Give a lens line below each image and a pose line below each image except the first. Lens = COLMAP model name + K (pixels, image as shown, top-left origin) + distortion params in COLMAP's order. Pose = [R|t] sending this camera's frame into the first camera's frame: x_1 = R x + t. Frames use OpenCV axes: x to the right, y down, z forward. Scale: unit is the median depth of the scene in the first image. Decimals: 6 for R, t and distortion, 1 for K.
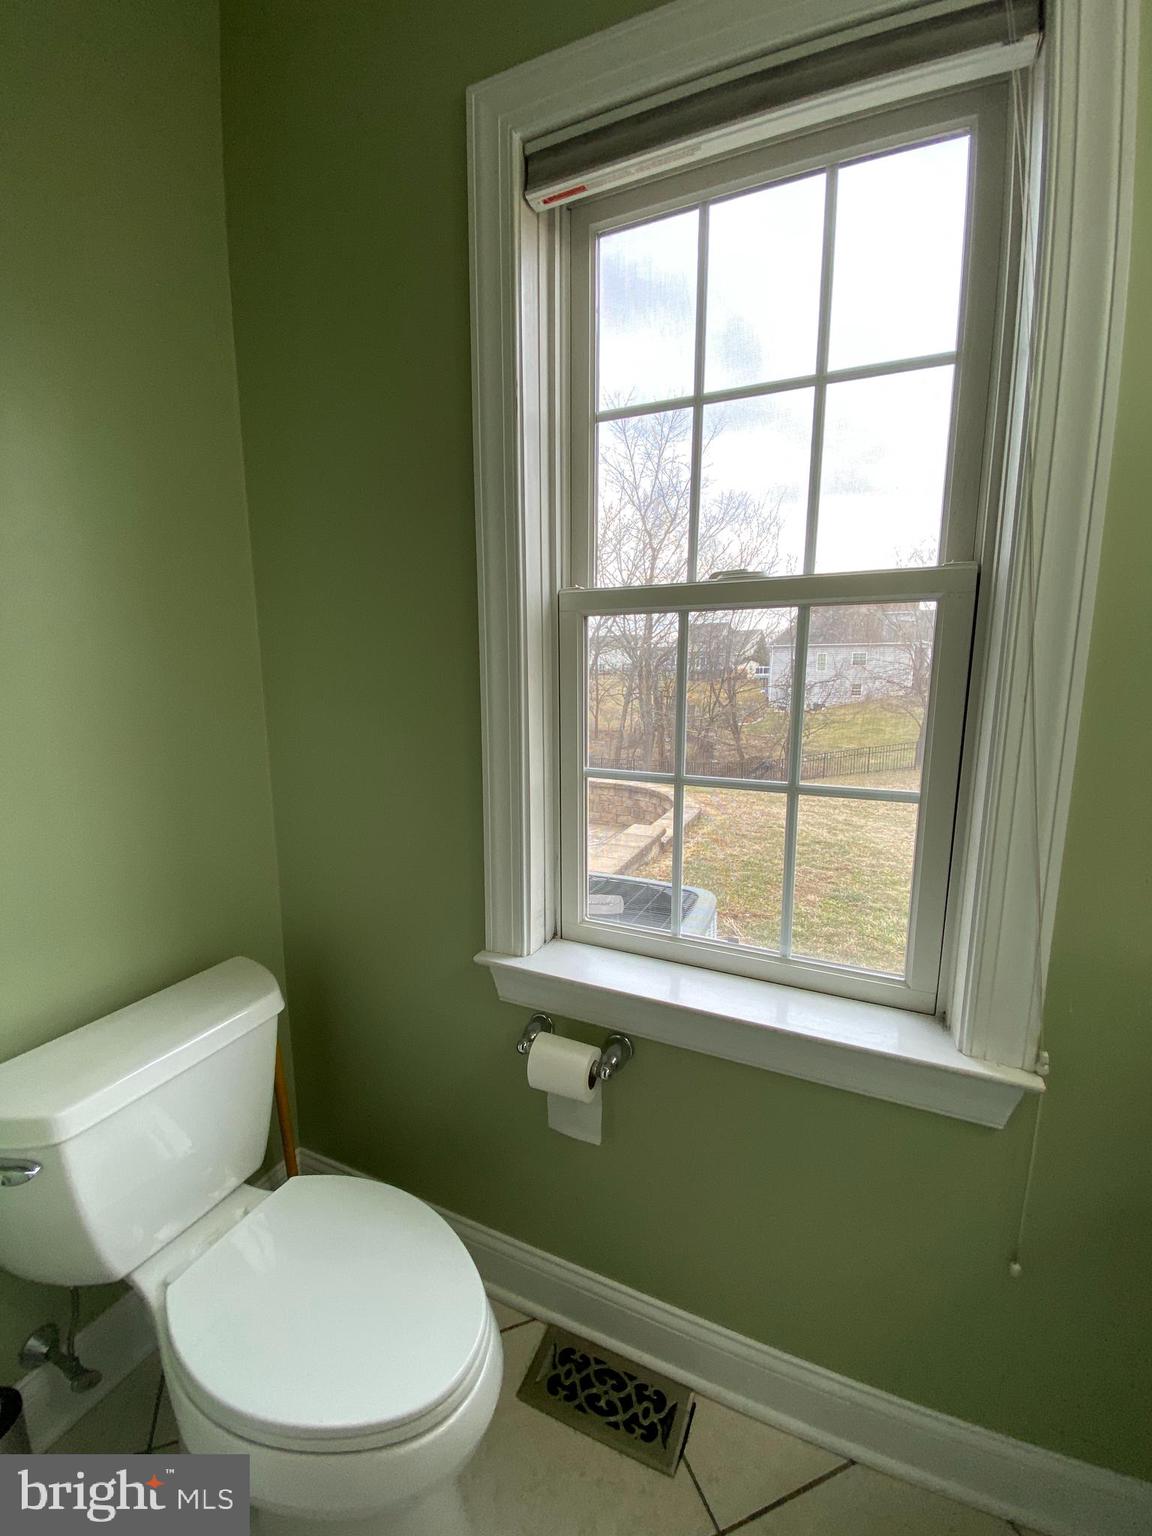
lens RADIAL K [[630.1, 0, 576.1], [0, 630.1, 773.4], [0, 0, 1]] dist [0.025143, -0.018755]
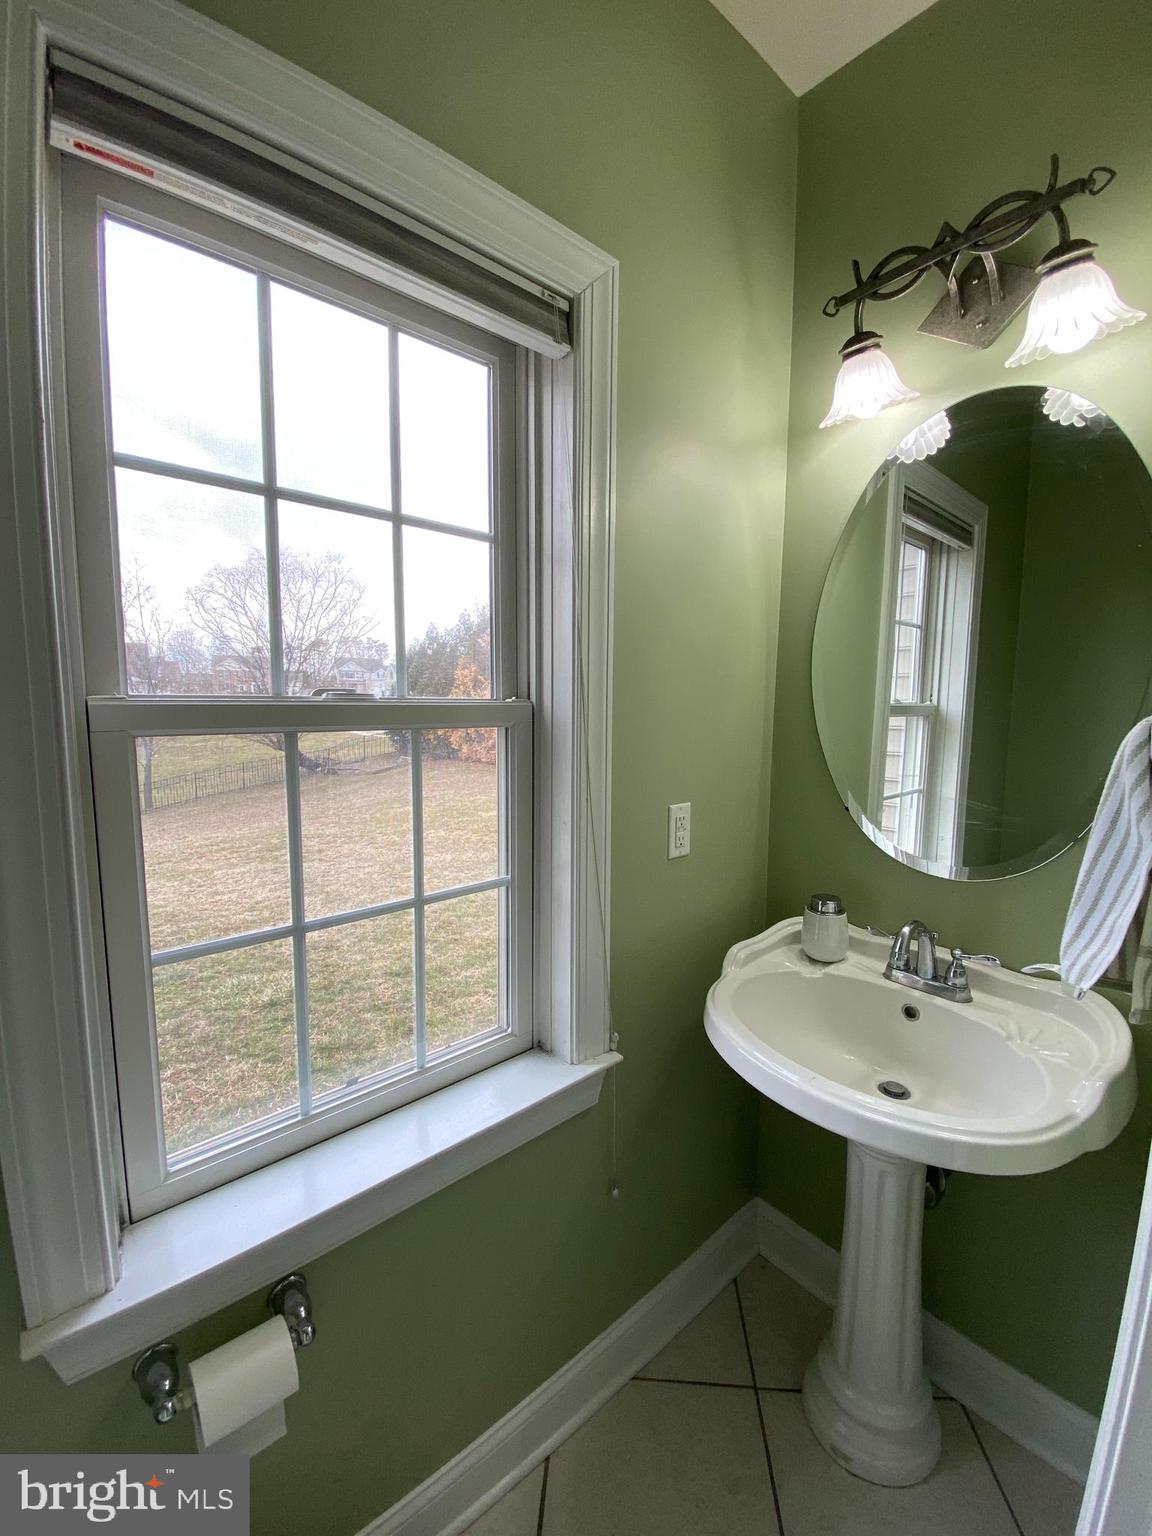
lens RADIAL K [[630.1, 0, 576.1], [0, 630.1, 773.4], [0, 0, 1]] dist [0.025143, -0.018755]
pose [[0.420983, -0.105754, 0.900883, -0.476728], [0.148703, 0.987790, 0.046467, -0.203489], [-0.894797, 0.114403, 0.431568, 0.325514]]
